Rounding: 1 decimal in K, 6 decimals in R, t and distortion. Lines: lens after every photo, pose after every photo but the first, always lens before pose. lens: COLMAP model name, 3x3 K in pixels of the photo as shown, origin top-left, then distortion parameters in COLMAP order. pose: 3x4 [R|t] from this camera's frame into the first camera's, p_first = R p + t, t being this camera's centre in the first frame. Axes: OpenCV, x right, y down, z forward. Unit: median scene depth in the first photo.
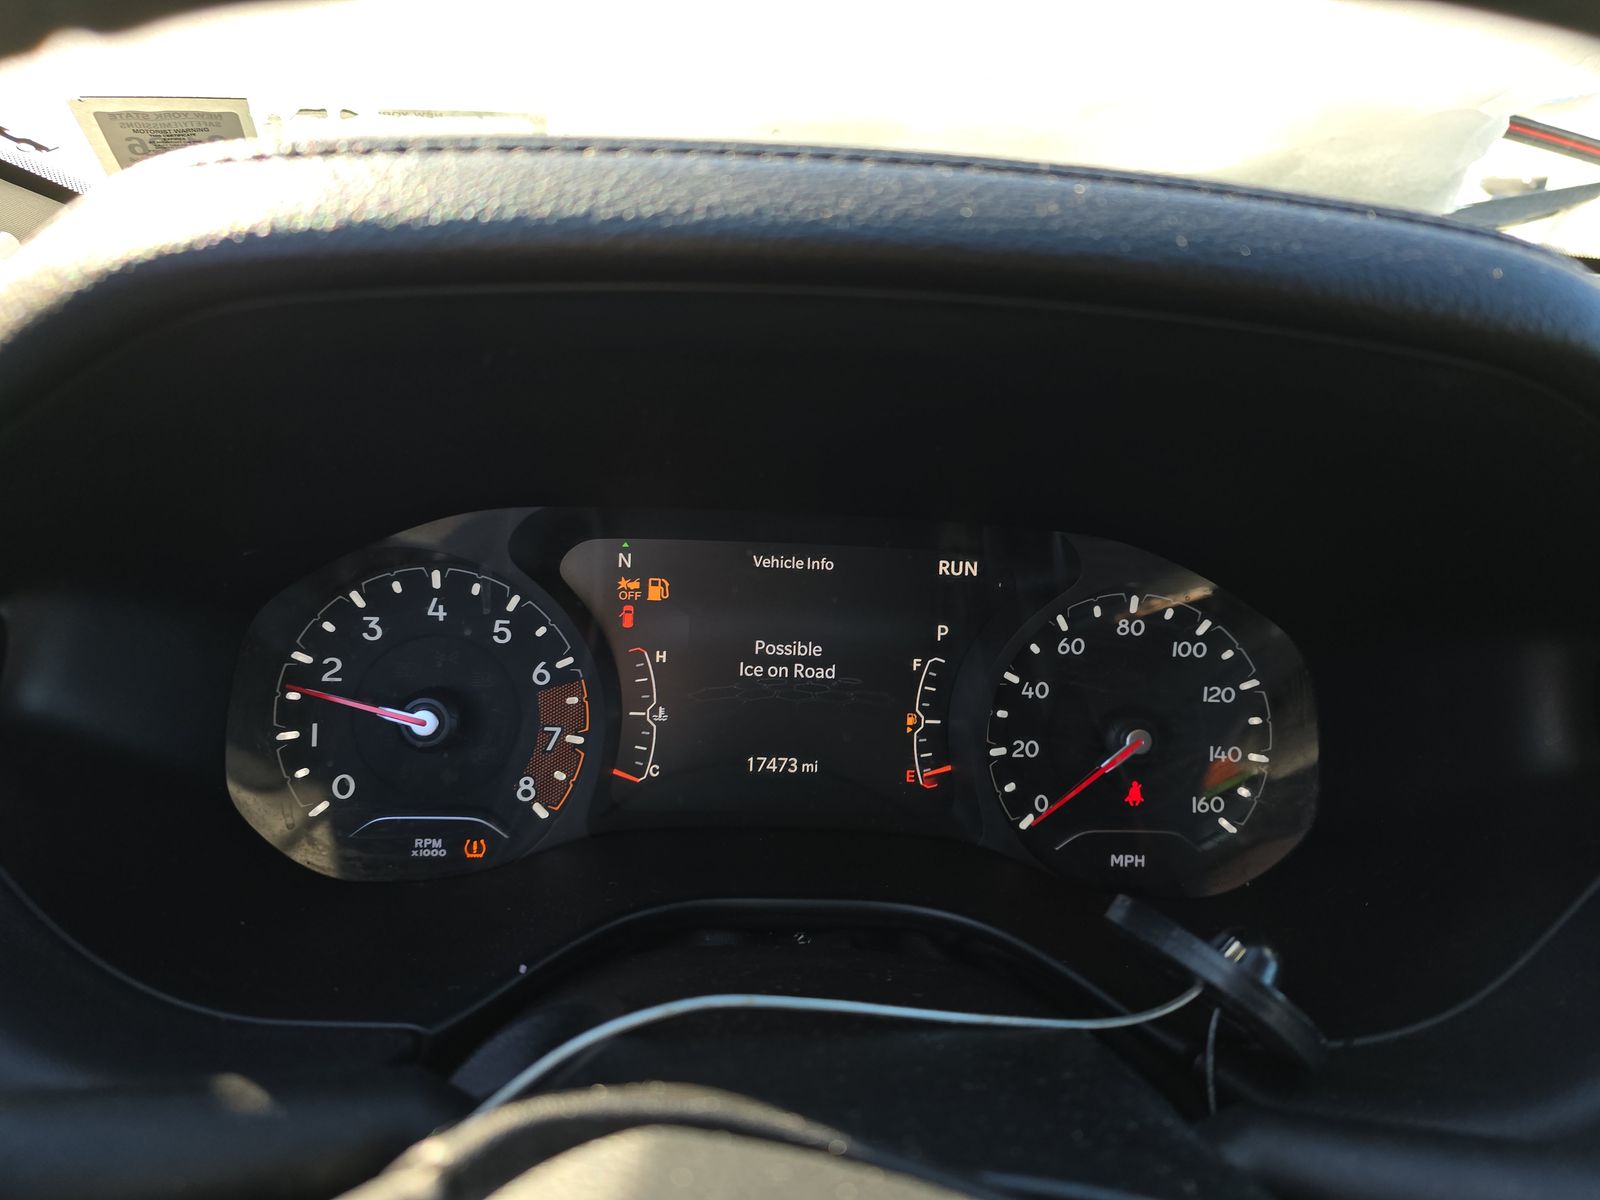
lens RADIAL K [[1078.8, 0, 795.1], [0, 1078.8, 608.7], [0, 0, 1]] dist [0.045243, -0.027958]
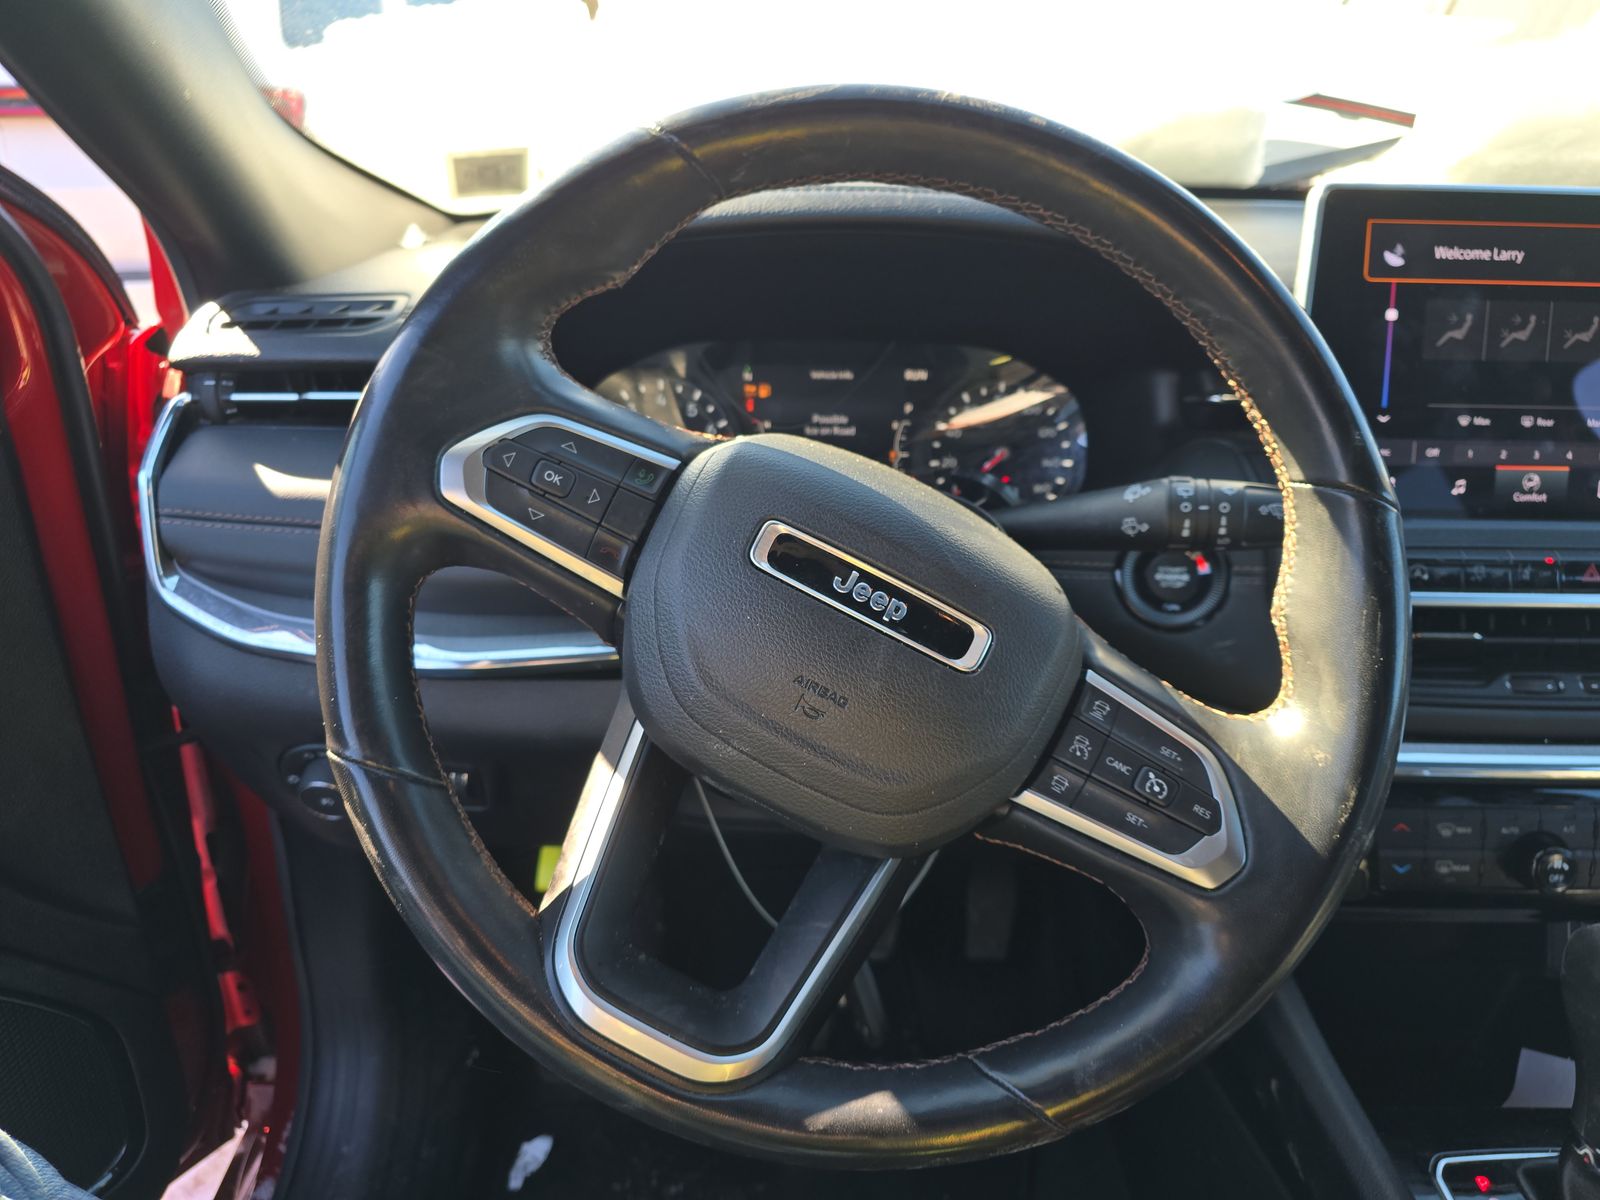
lens RADIAL K [[1078.8, 0, 795.1], [0, 1078.8, 608.7], [0, 0, 1]] dist [0.045243, -0.027958]
pose [[0.997975, -0.028590, -0.056813, 0.032299], [0.030479, 0.999001, 0.032678, 0.322558], [0.055822, -0.034343, 0.997850, -1.016080]]
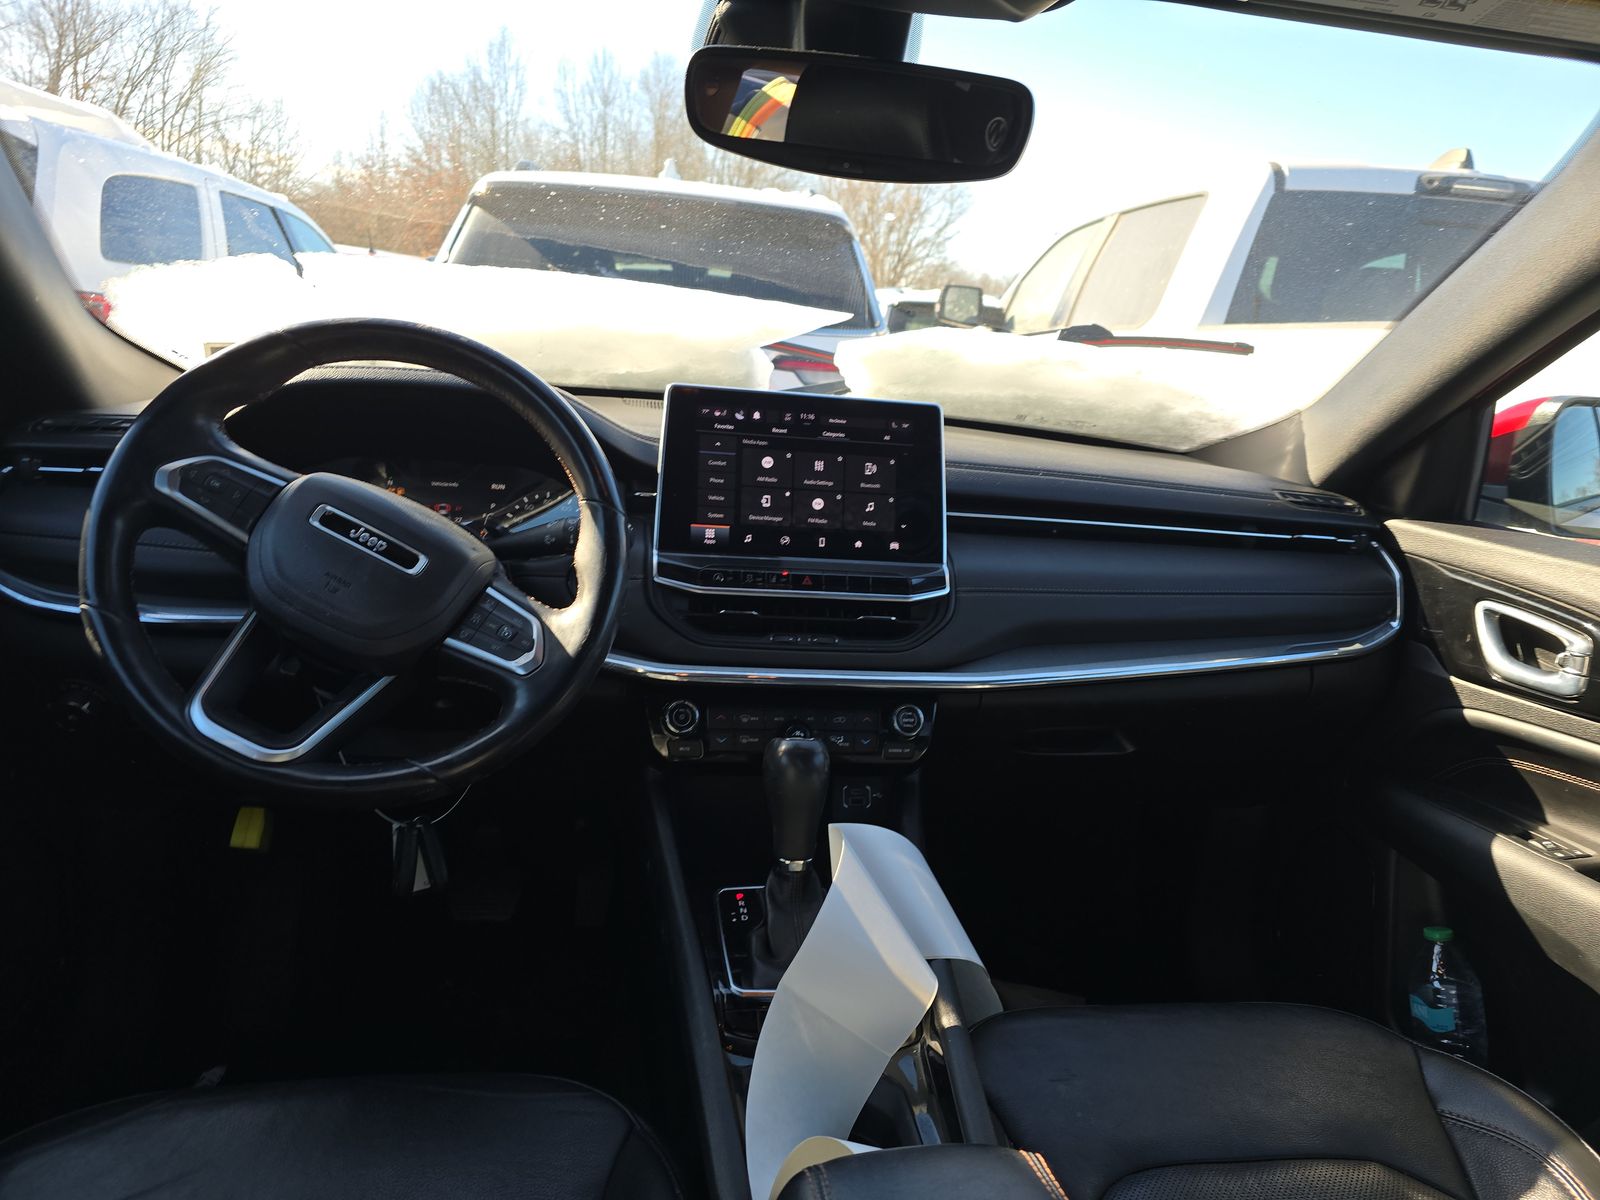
lens RADIAL K [[1078.8, 0, 795.1], [0, 1078.8, 608.7], [0, 0, 1]] dist [0.045243, -0.027958]
pose [[0.993931, -0.014284, 0.109075, 0.690855], [0.031548, 0.986897, -0.158236, 0.884284], [-0.105385, 0.160717, 0.981358, -2.272909]]
